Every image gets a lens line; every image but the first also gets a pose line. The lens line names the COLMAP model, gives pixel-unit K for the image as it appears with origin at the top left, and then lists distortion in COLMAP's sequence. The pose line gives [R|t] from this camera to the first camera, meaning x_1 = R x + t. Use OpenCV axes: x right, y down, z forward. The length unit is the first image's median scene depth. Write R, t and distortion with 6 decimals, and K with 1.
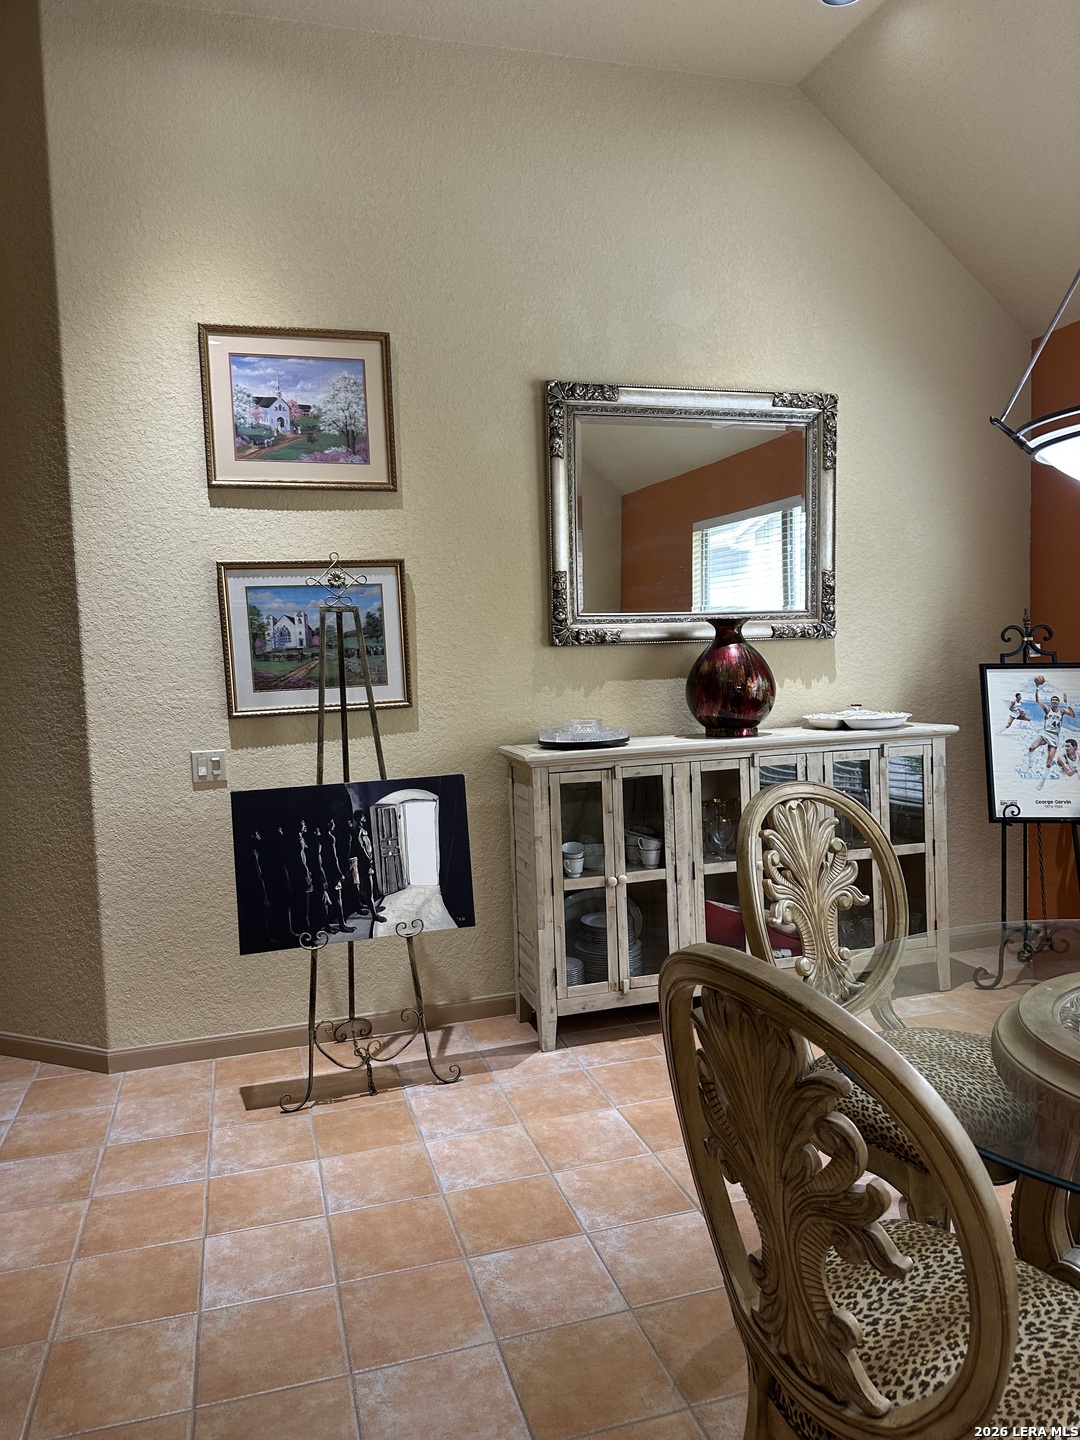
lens RADIAL K [[1018.5, 0, 534.1], [0, 1018.5, 730.6], [0, 0, 1]] dist [0.064666, -0.080258]
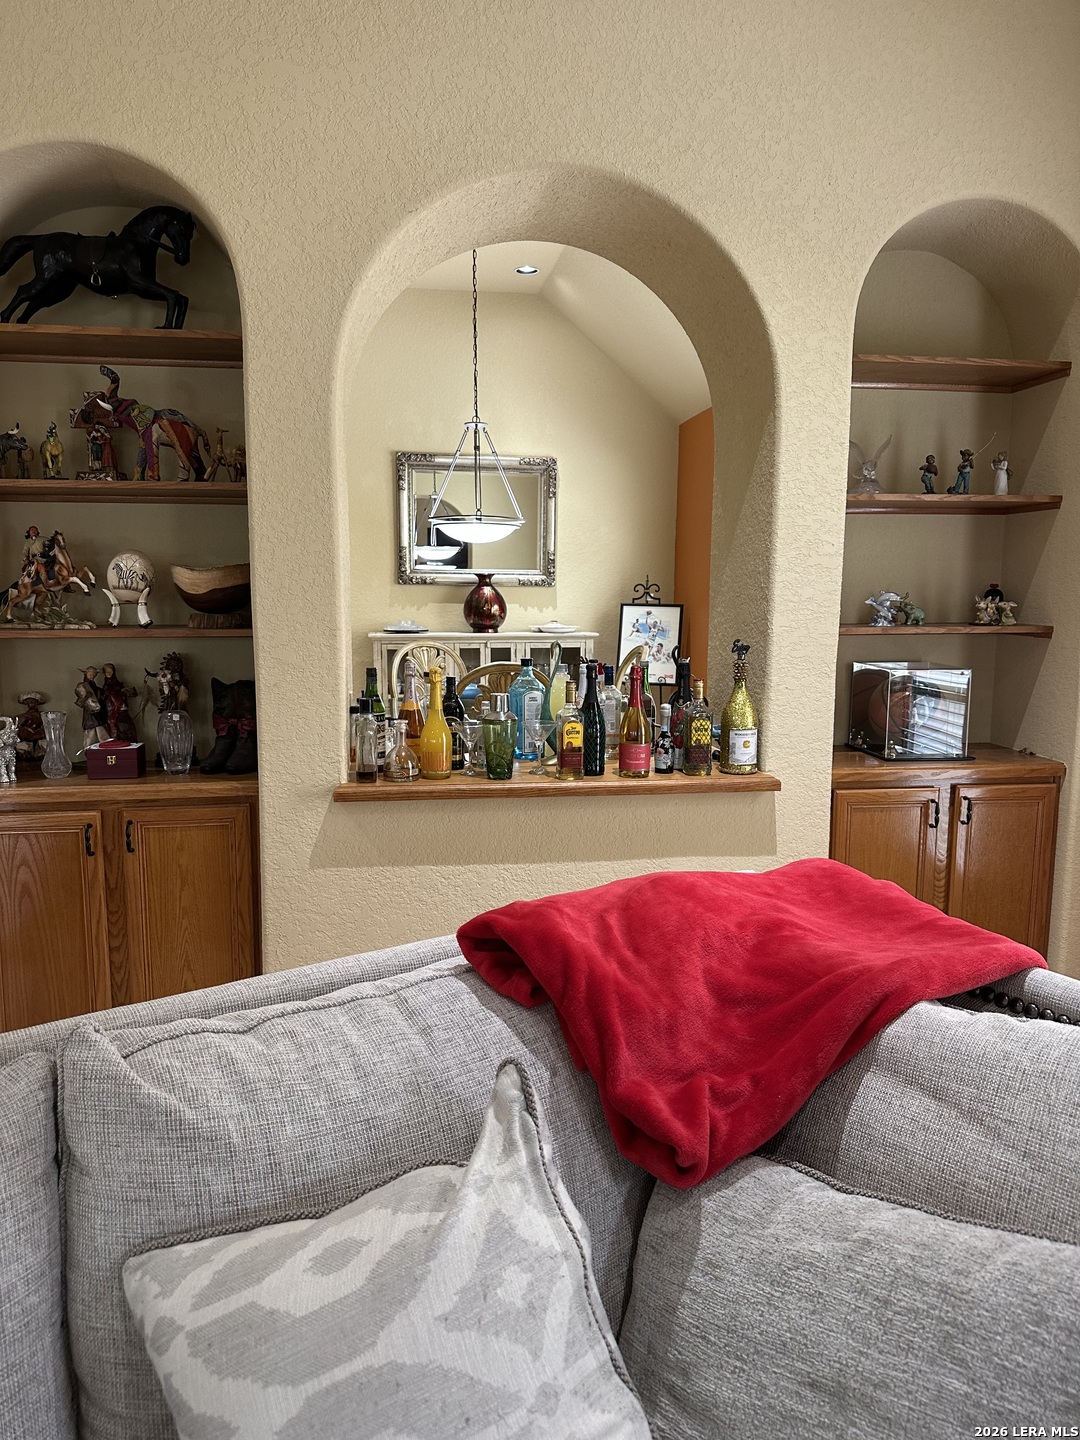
lens RADIAL K [[1018.5, 0, 547.7], [0, 1018.5, 722.7], [0, 0, 1]] dist [0.064666, -0.080258]
pose [[0.989462, 0.056165, -0.133458, 0.601235], [-0.049874, 0.997502, 0.050022, 0.075541], [0.135934, -0.042838, 0.989791, -0.978538]]
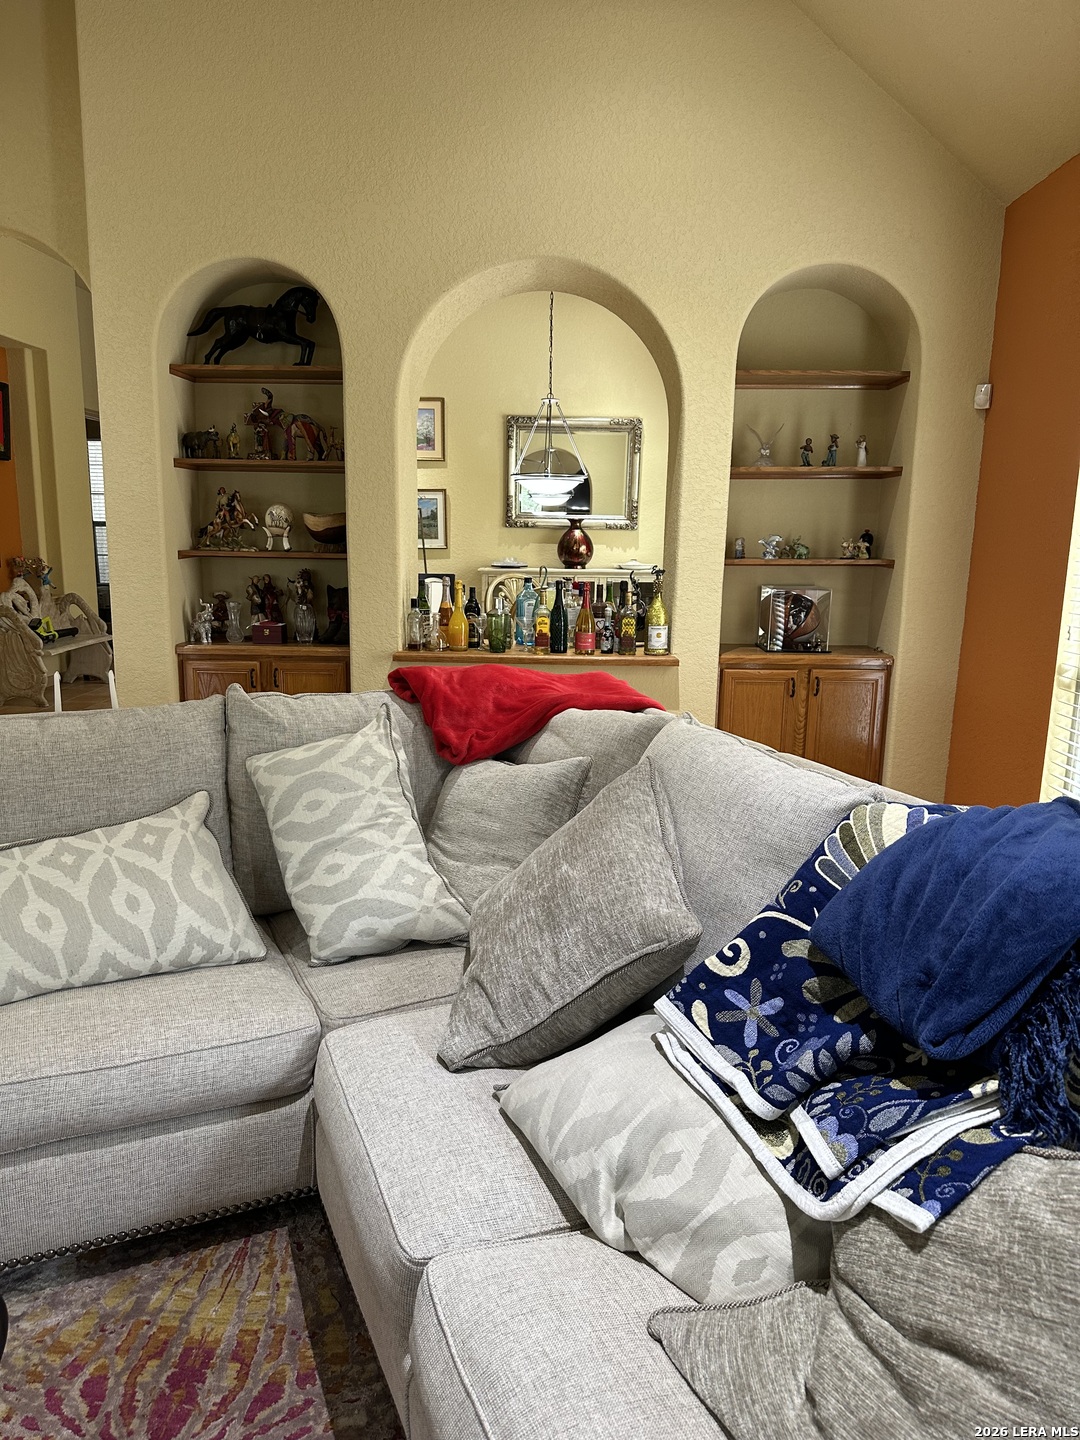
lens RADIAL K [[1018.5, 0, 540.8], [0, 1018.5, 731.3], [0, 0, 1]] dist [0.064666, -0.080258]
pose [[0.951913, 0.106544, -0.287246, 0.858261], [-0.074292, 0.989873, 0.120962, 0.099917], [0.297225, -0.093805, 0.950188, -1.347135]]
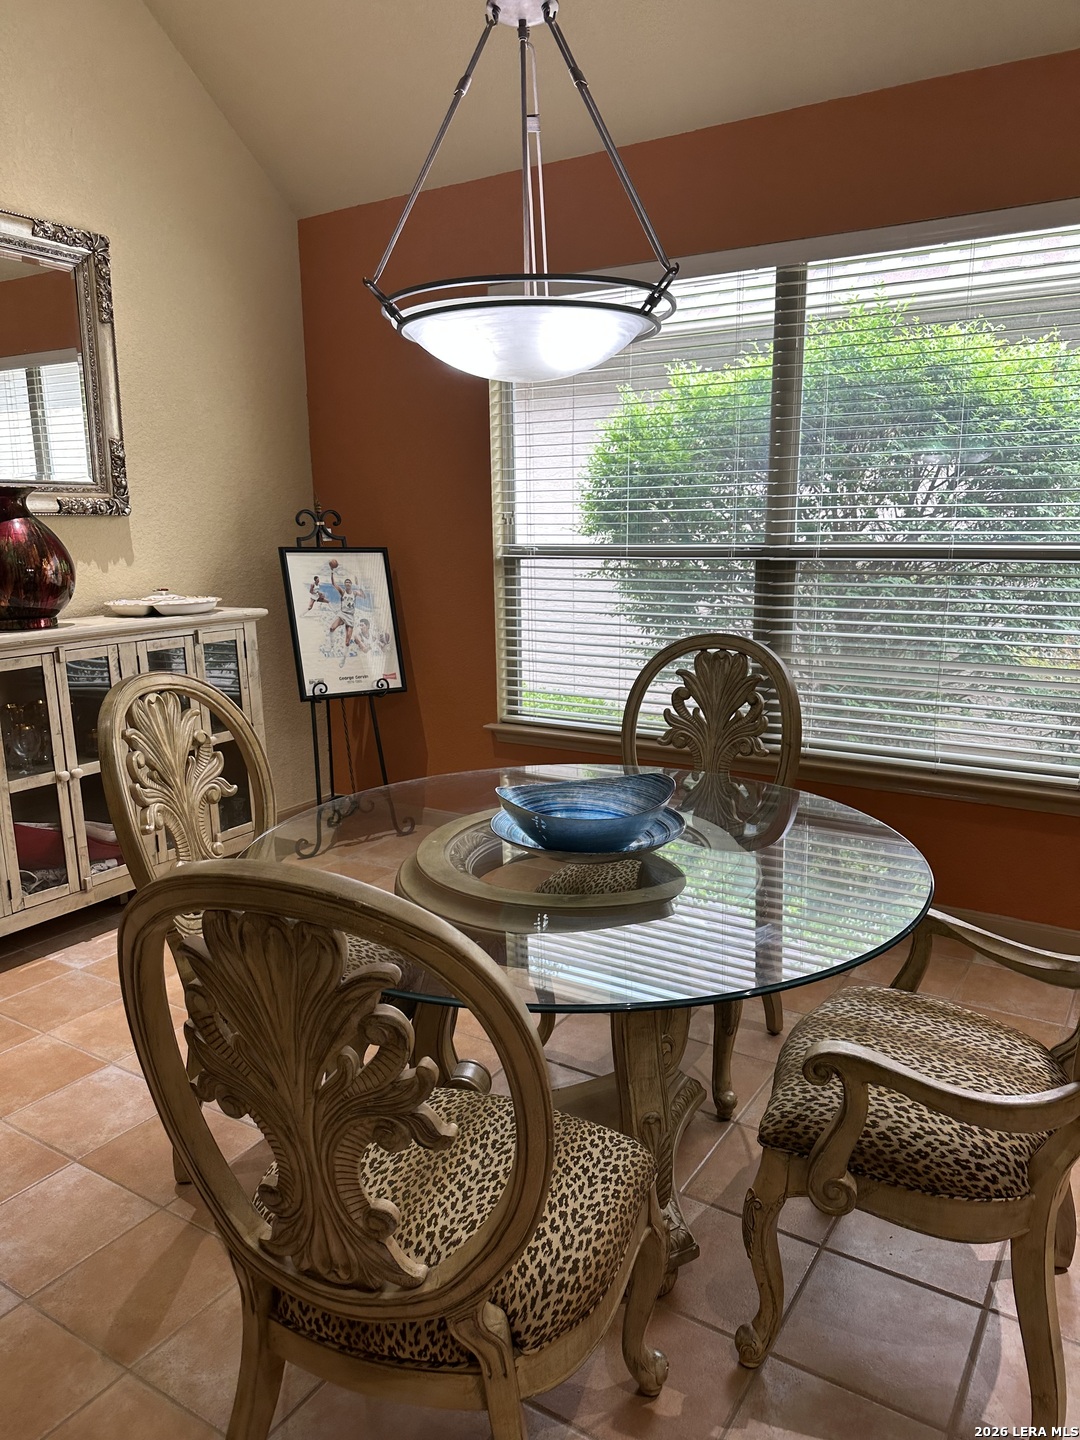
lens RADIAL K [[1018.5, 0, 546.1], [0, 1018.5, 728.8], [0, 0, 1]] dist [0.064666, -0.080258]
pose [[0.748569, -0.108477, 0.654123, -0.053930], [0.040216, 0.992138, 0.118509, 0.004148], [-0.661836, -0.062405, 0.747046, 0.063516]]
